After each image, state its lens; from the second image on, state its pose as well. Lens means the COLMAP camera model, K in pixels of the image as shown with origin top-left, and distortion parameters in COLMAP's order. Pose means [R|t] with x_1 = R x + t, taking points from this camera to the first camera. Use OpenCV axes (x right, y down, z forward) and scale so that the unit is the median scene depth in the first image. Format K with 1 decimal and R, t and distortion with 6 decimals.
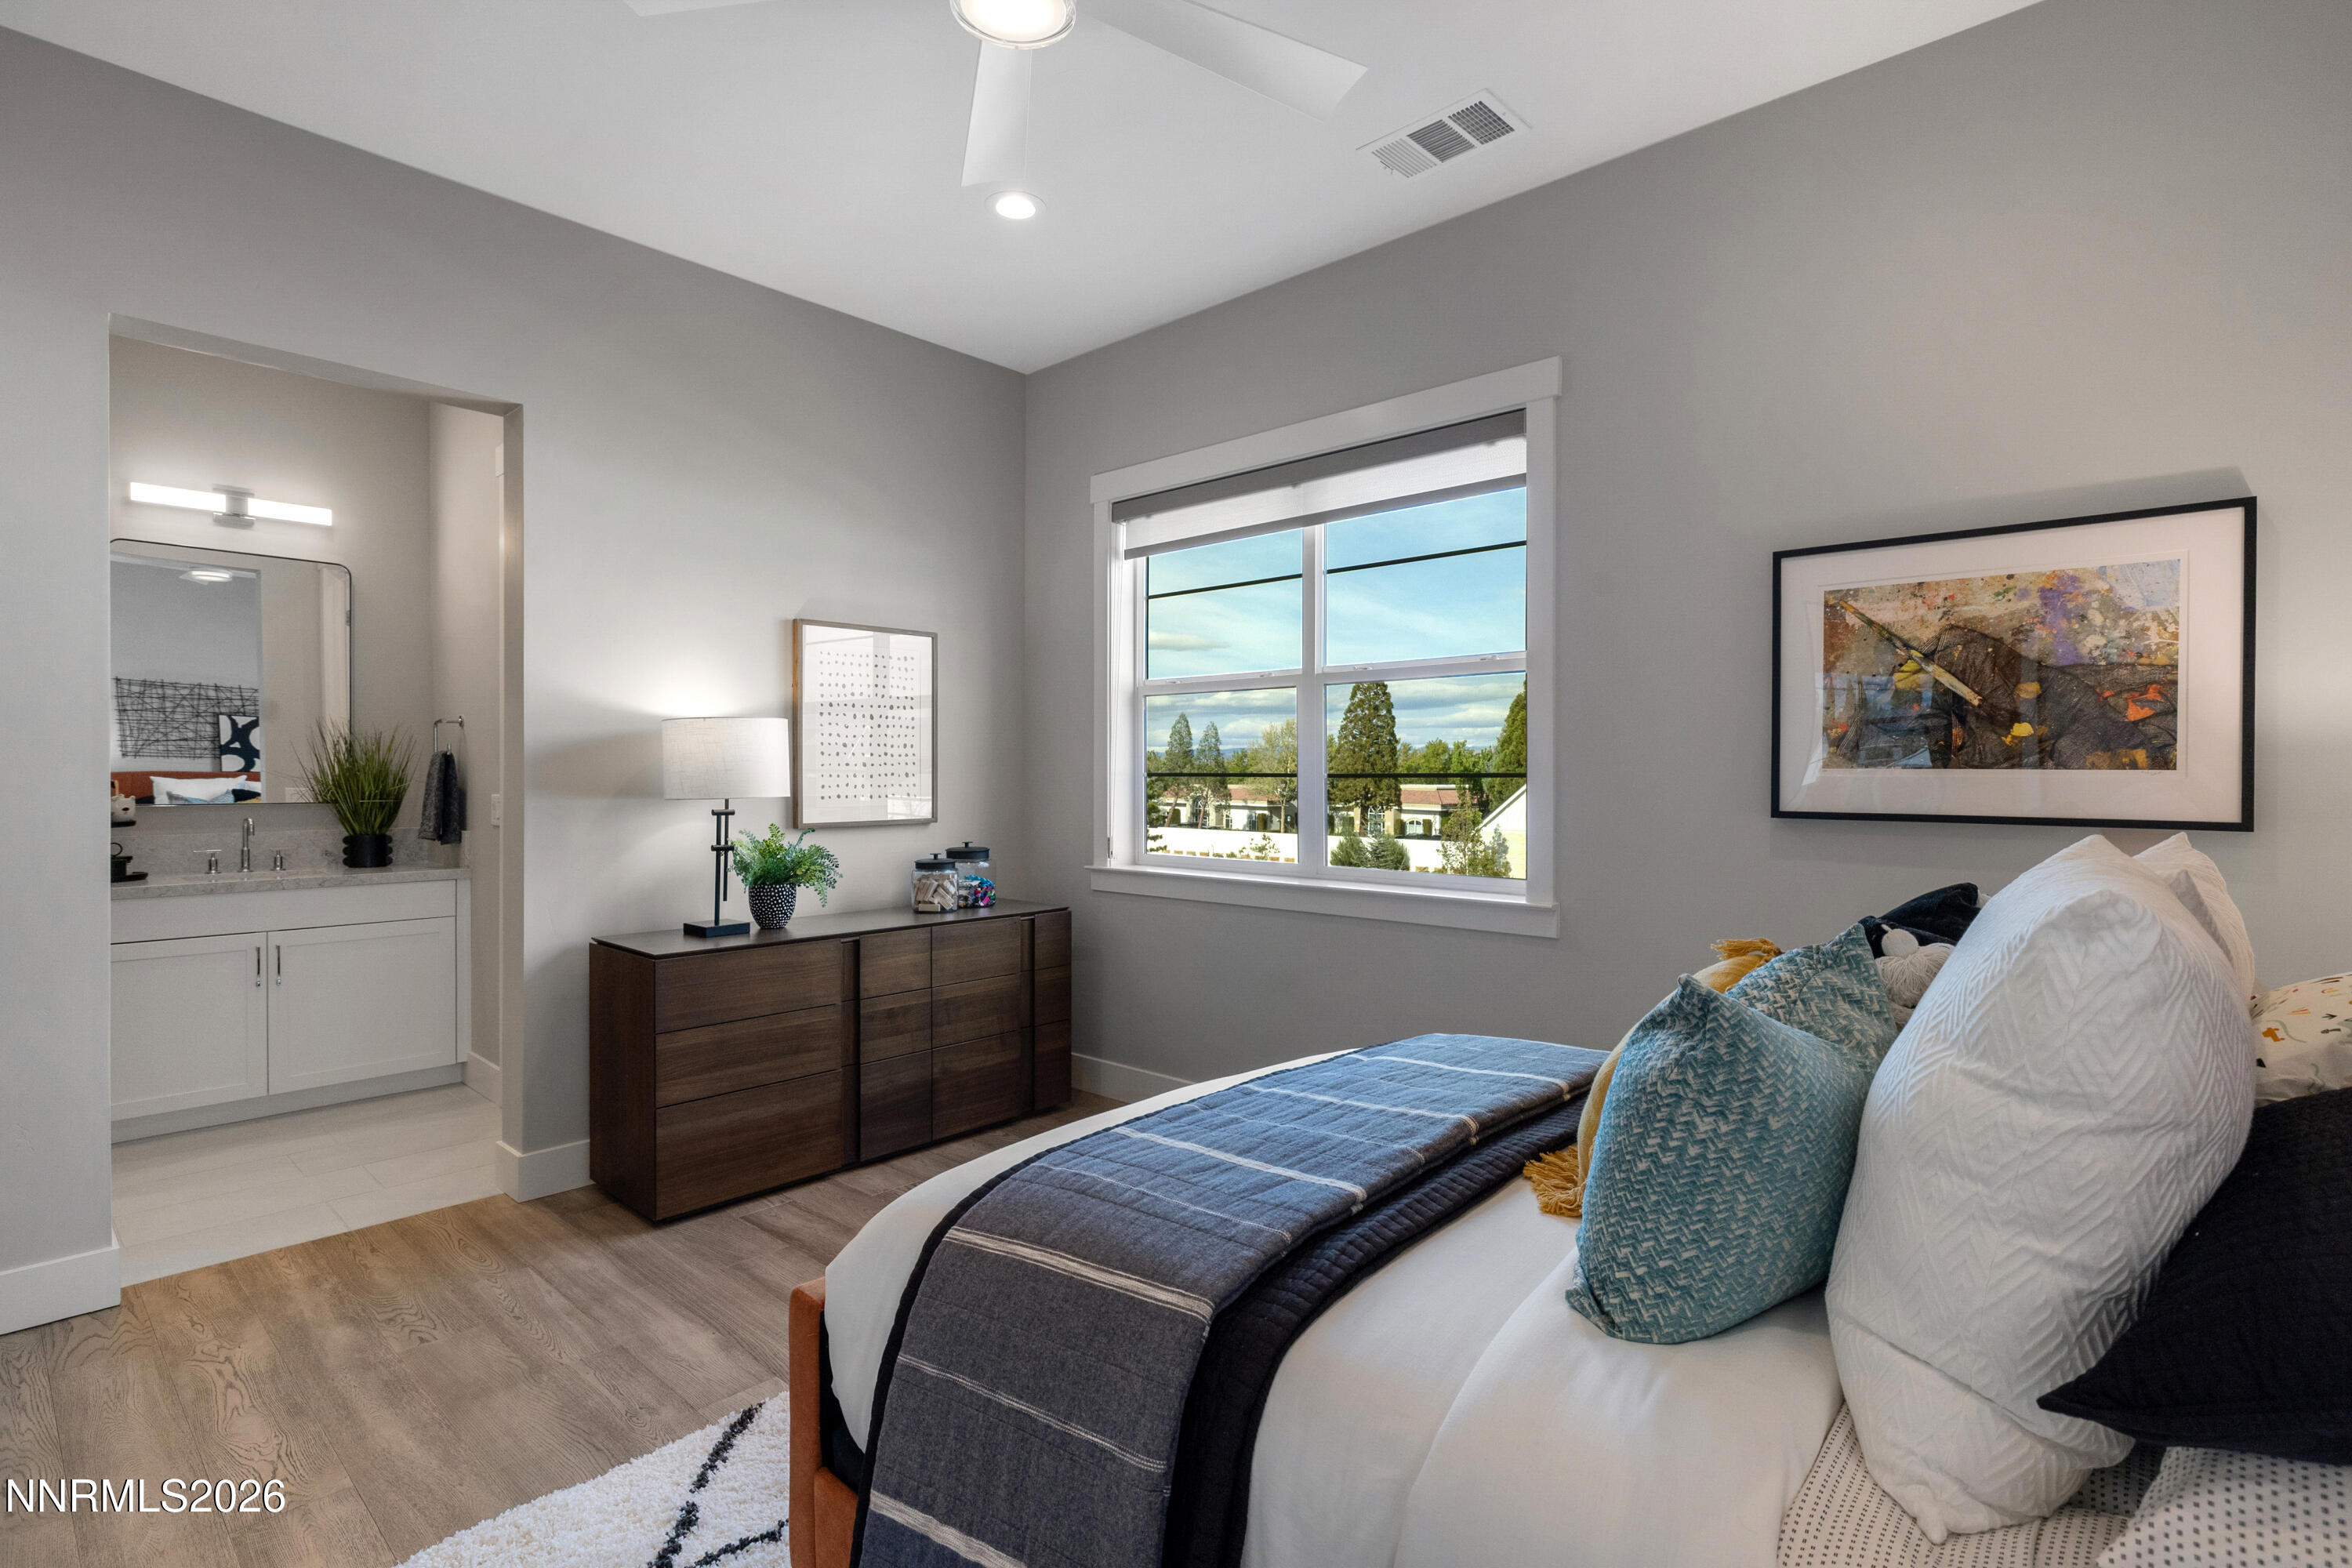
lens RADIAL K [[1115.9, 0, 1178.9], [0, 1115.9, 781.8], [0, 0, 1]] dist [0.002321, -0.001181]
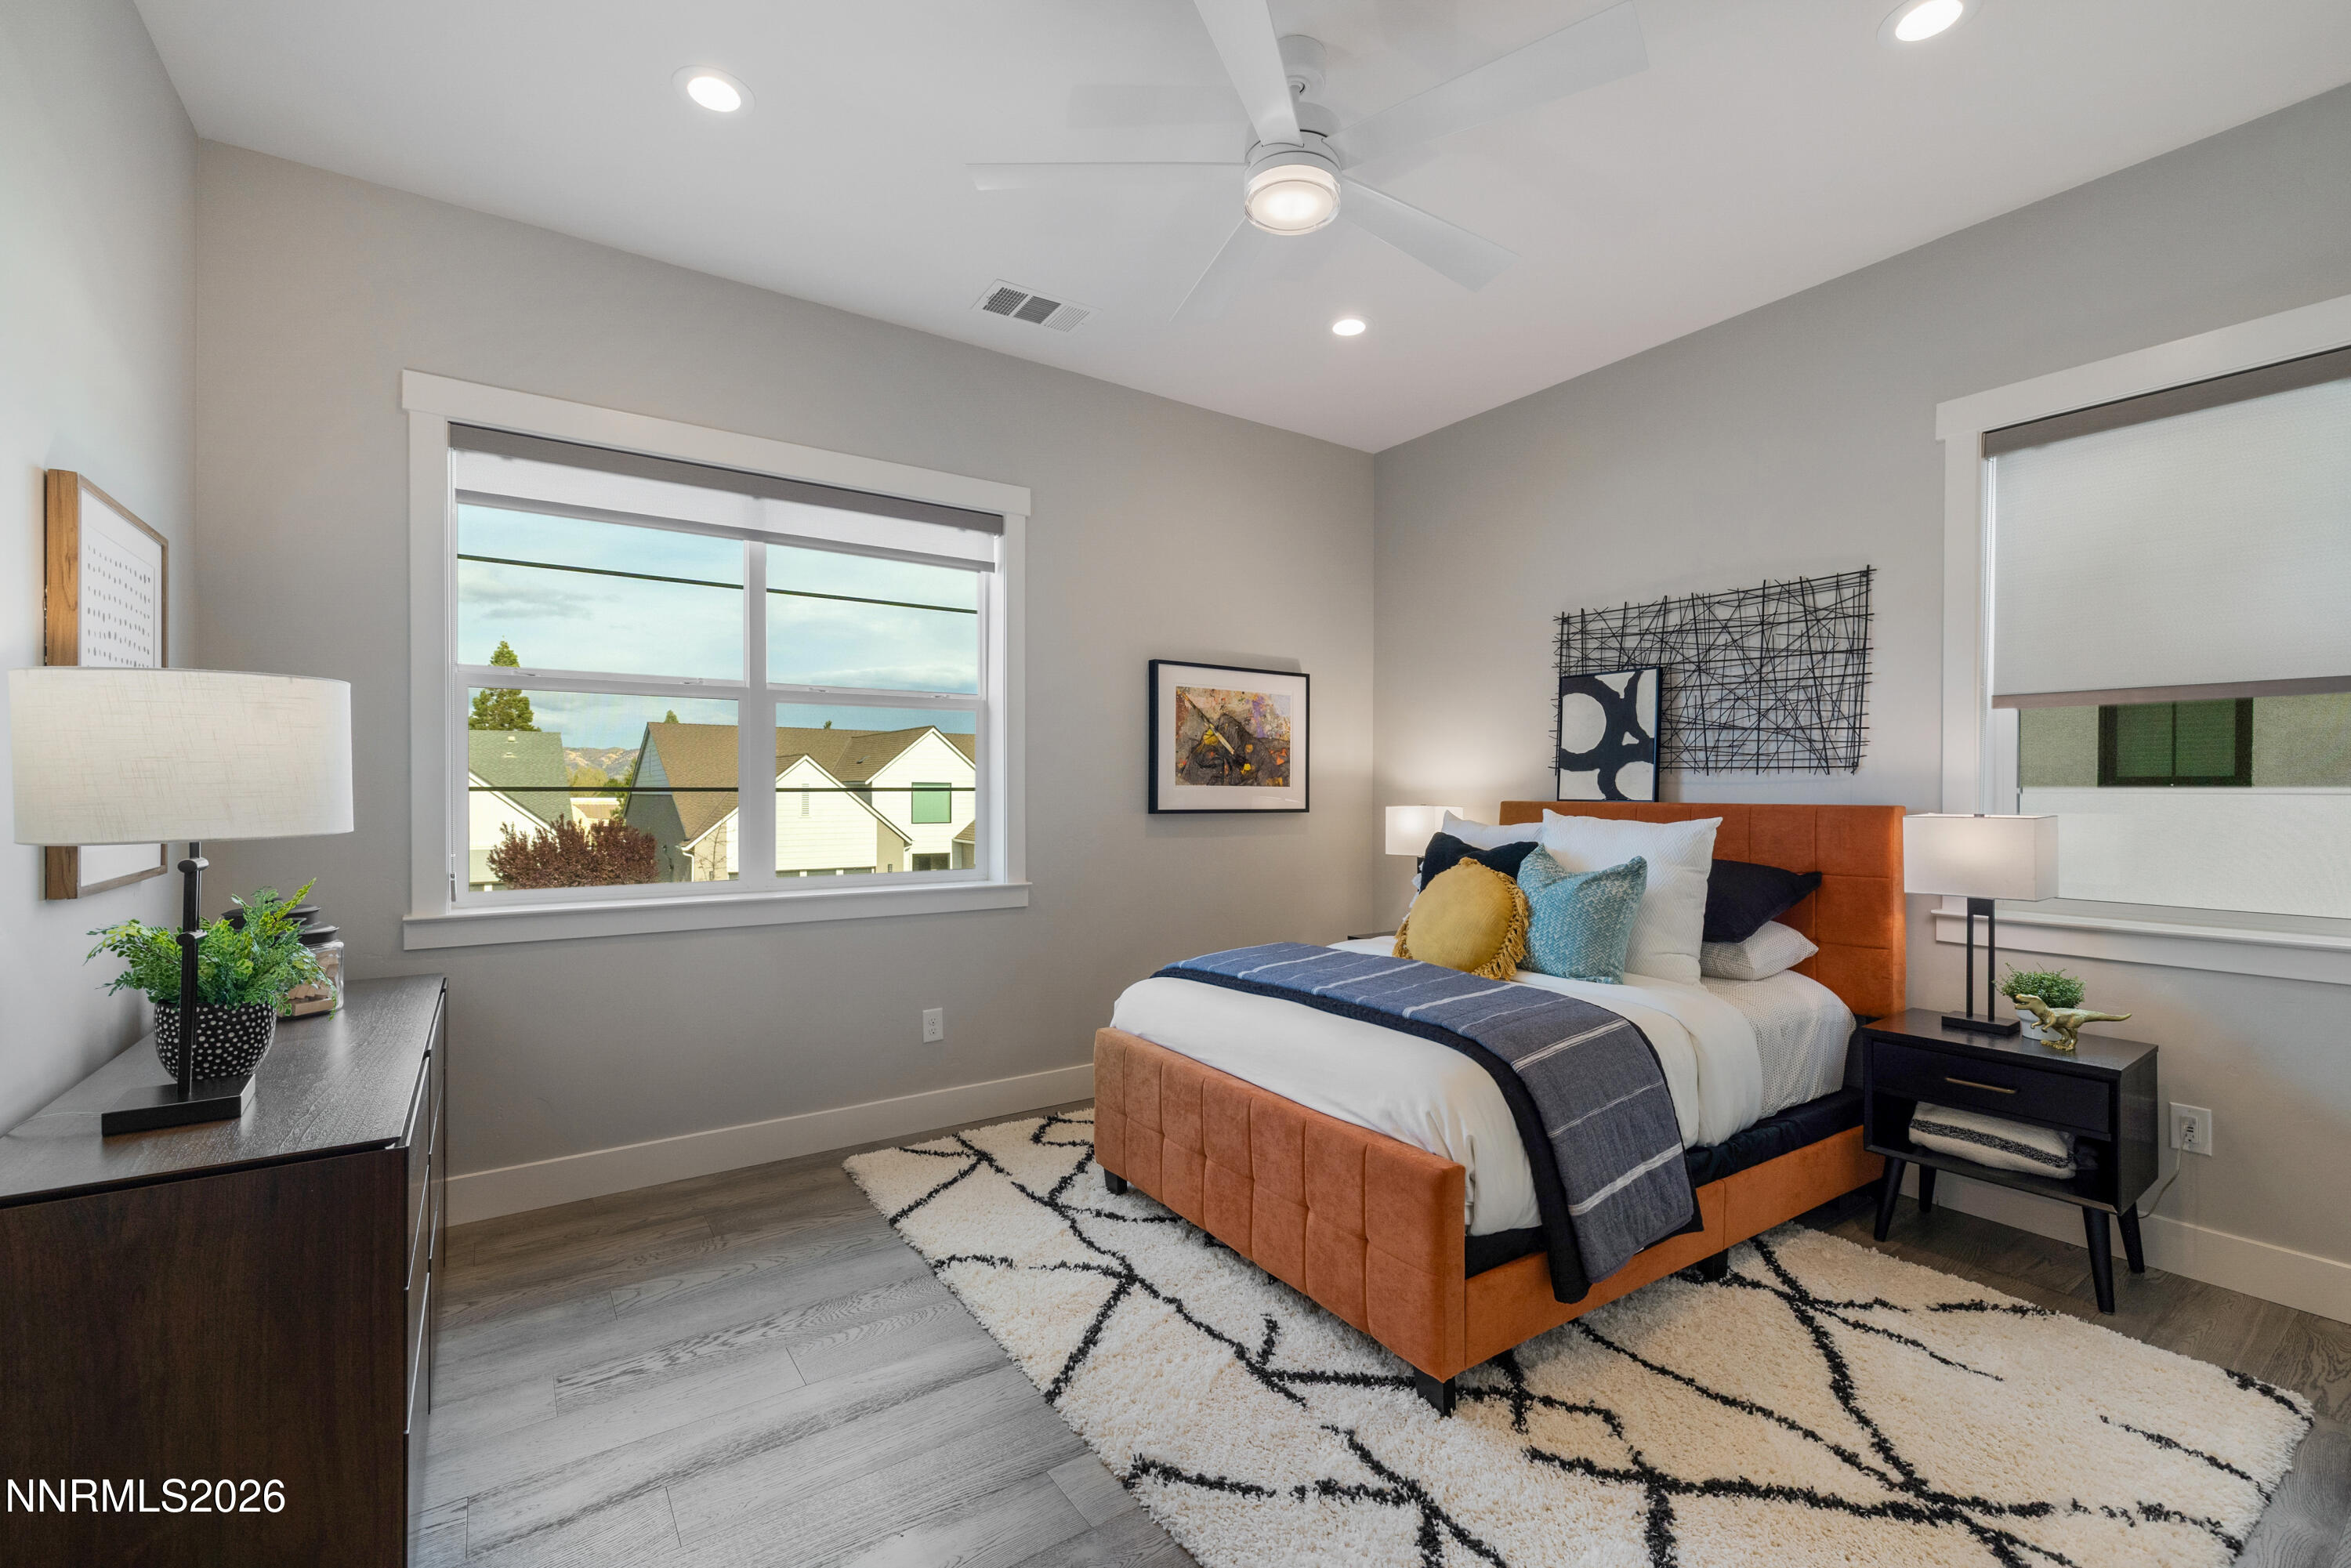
lens RADIAL K [[1000.8, 0, 1177.5], [0, 1000.8, 772.5], [0, 0, 1]] dist [0.000862, 0.000124]
pose [[0.237833, 0.010722, 0.971247, -1.202905], [0.000951, 0.999936, -0.011271, -0.017539], [-0.971306, 0.003604, 0.237808, 0.758337]]
